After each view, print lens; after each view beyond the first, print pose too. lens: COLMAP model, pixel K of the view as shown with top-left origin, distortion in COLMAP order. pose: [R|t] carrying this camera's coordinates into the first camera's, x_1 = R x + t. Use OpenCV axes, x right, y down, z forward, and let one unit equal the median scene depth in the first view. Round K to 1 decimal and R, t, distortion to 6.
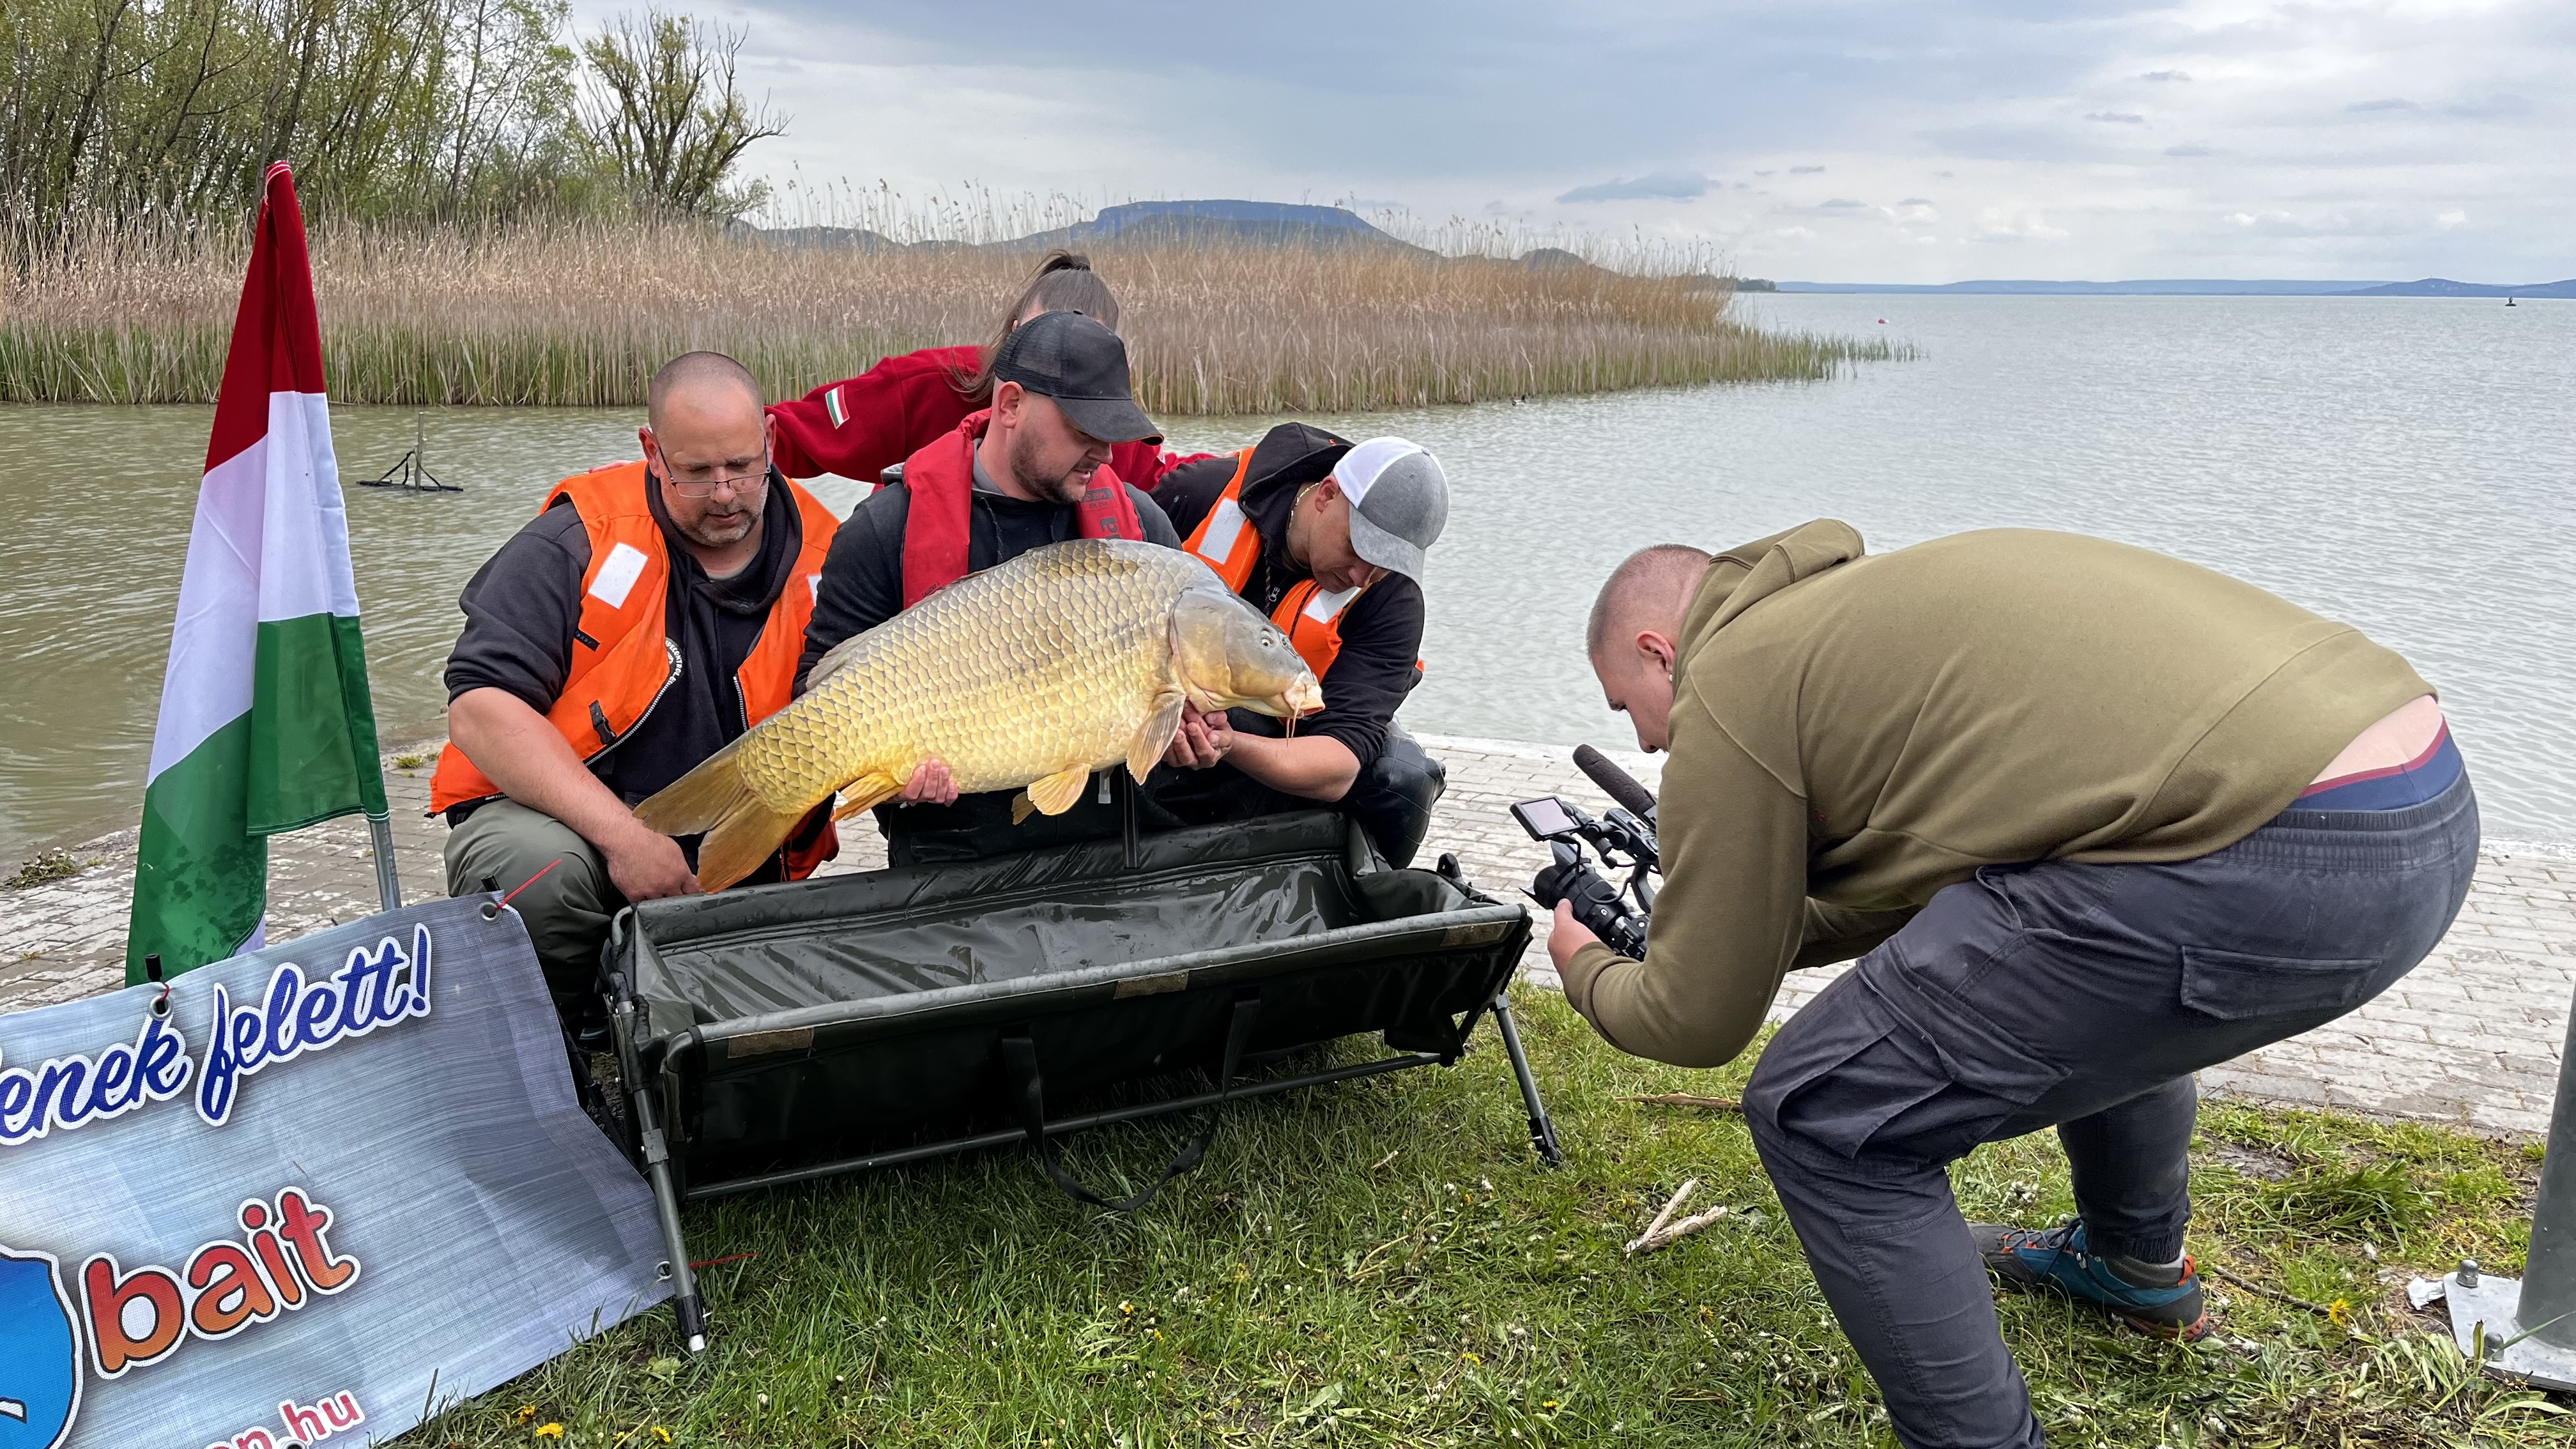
lens RADIAL K [[2063.1, 0, 1288.0], [0, 2063.1, 724.5], [0, 0, 1]] dist [-0.011335, -0.004211]
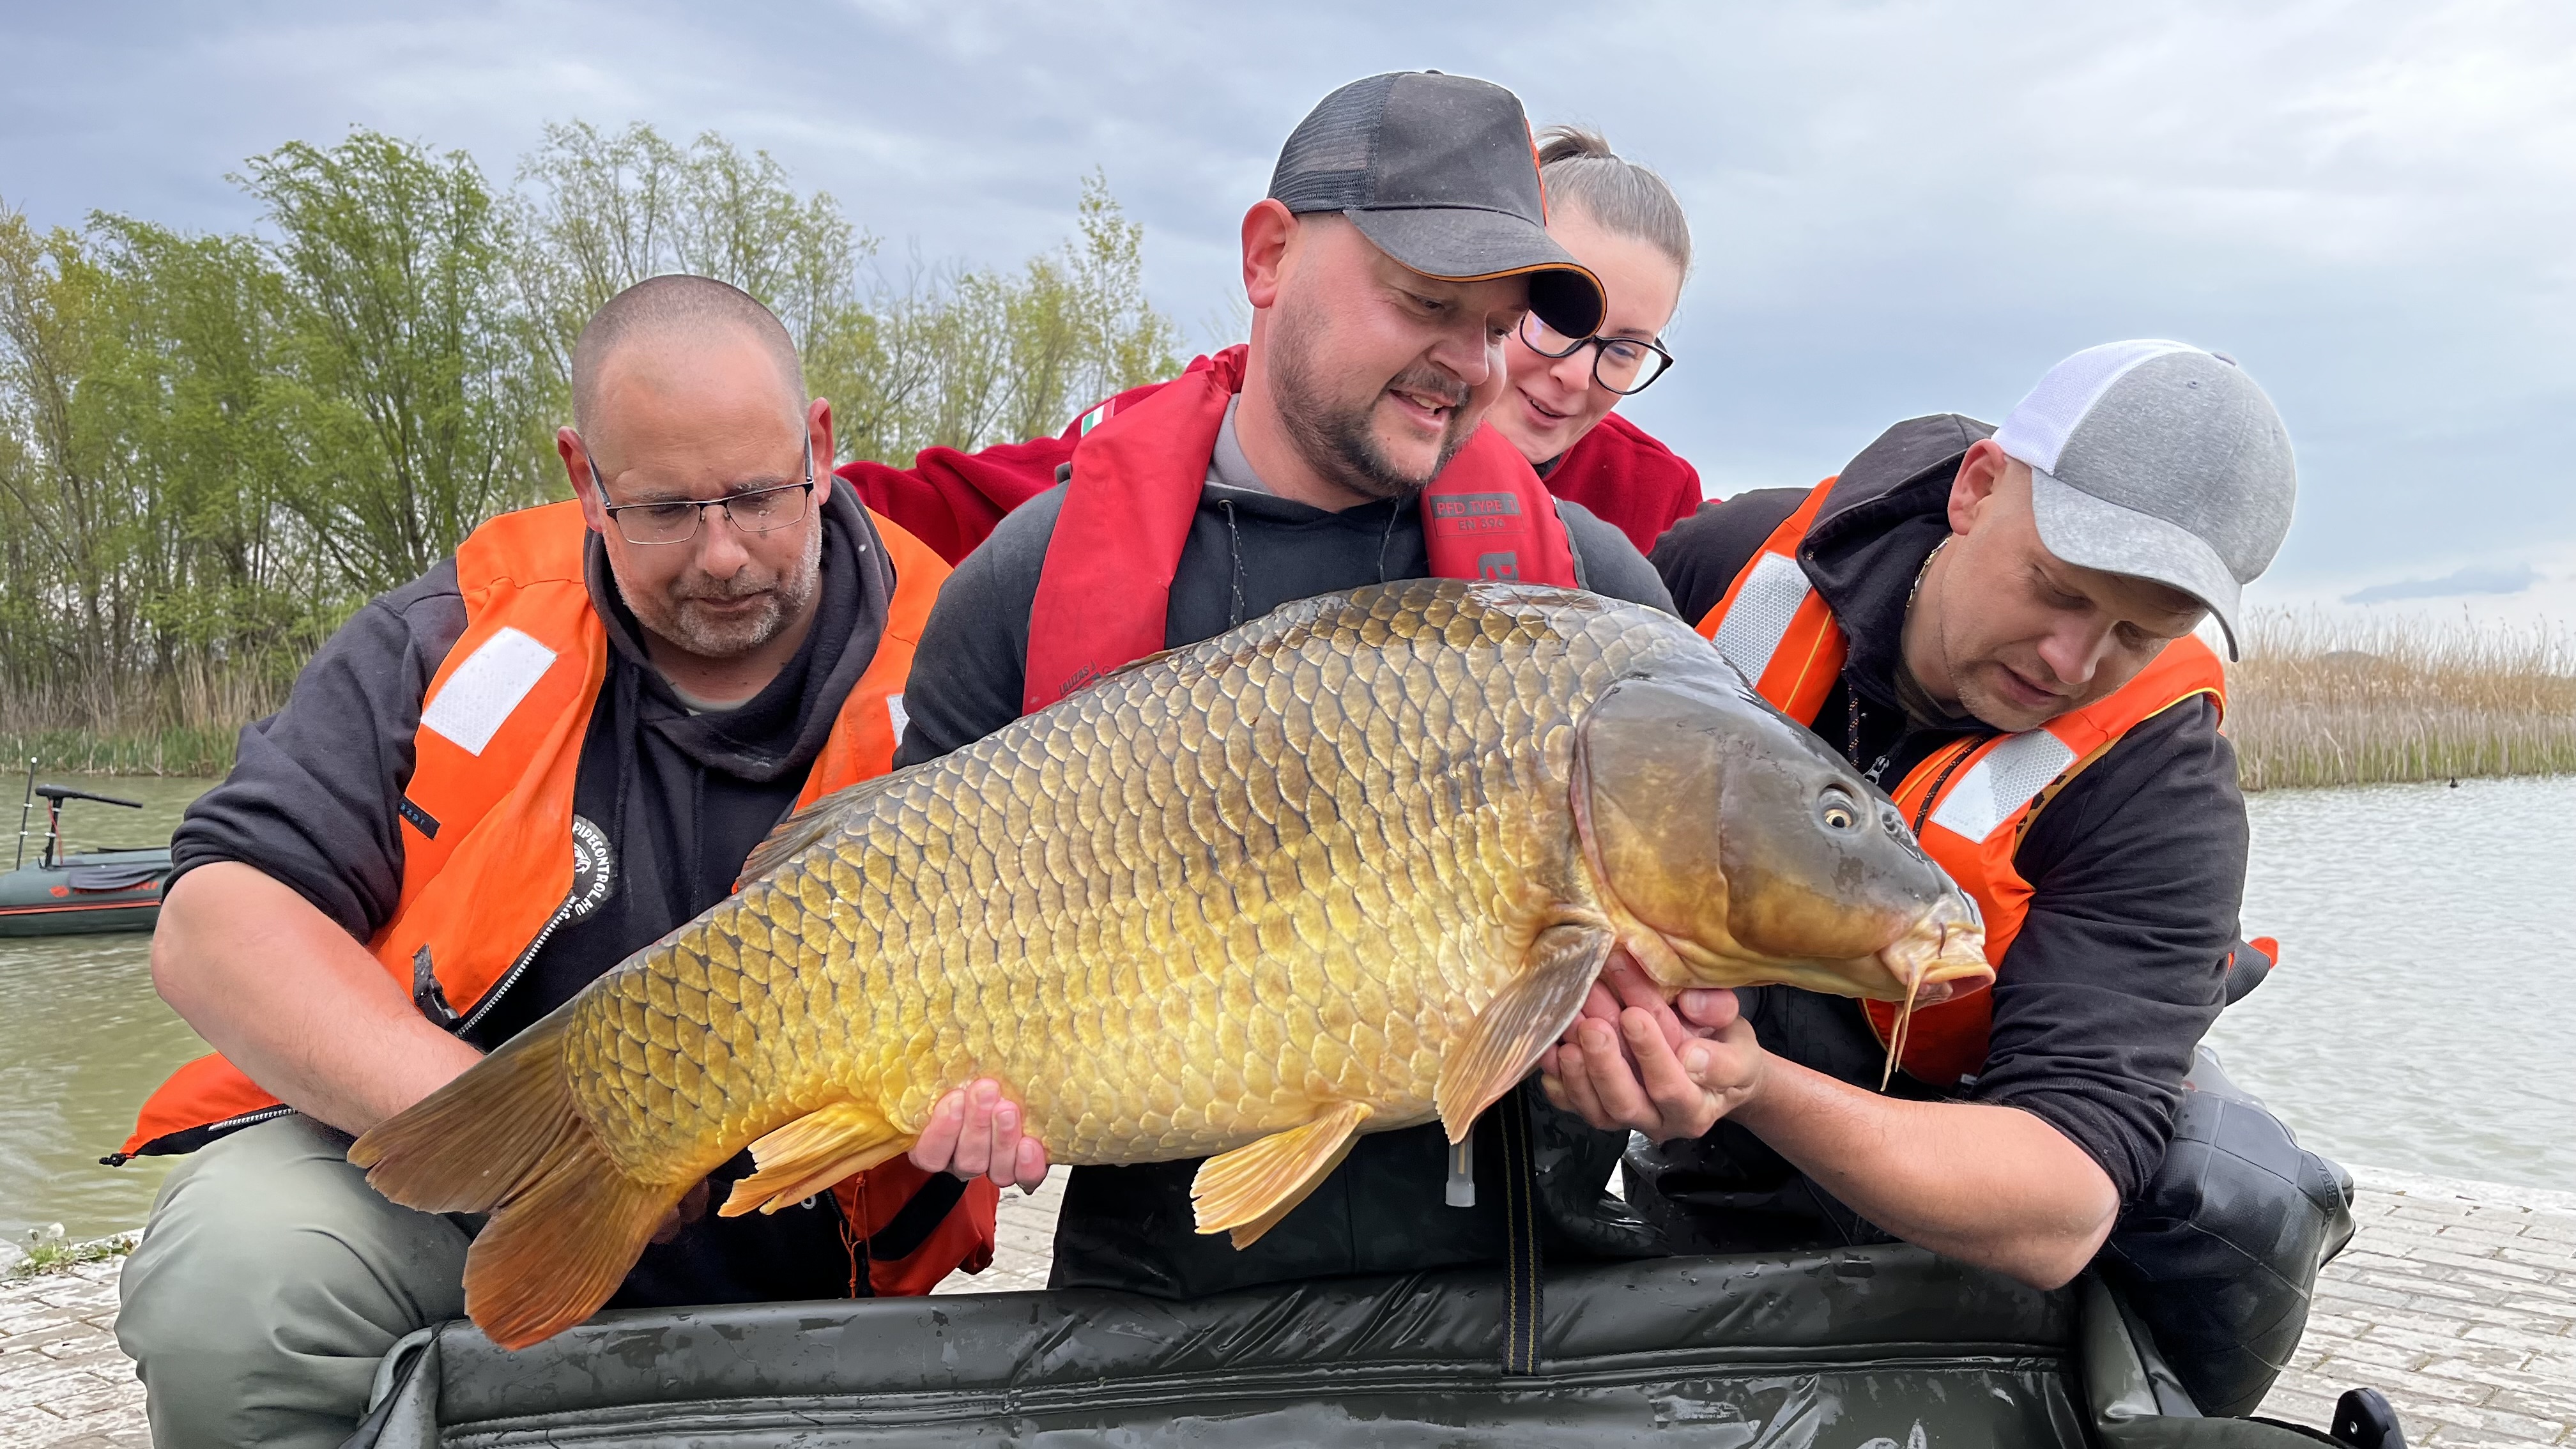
lens RADIAL K [[2063.1, 0, 1288.0], [0, 2063.1, 724.5], [0, 0, 1]] dist [-0.011335, -0.004211]
pose [[0.943739, -0.020184, -0.330074, 0.020079], [-0.058329, 0.972326, -0.226229, 0.037482], [0.325505, 0.232754, 0.916445, 0.609137]]
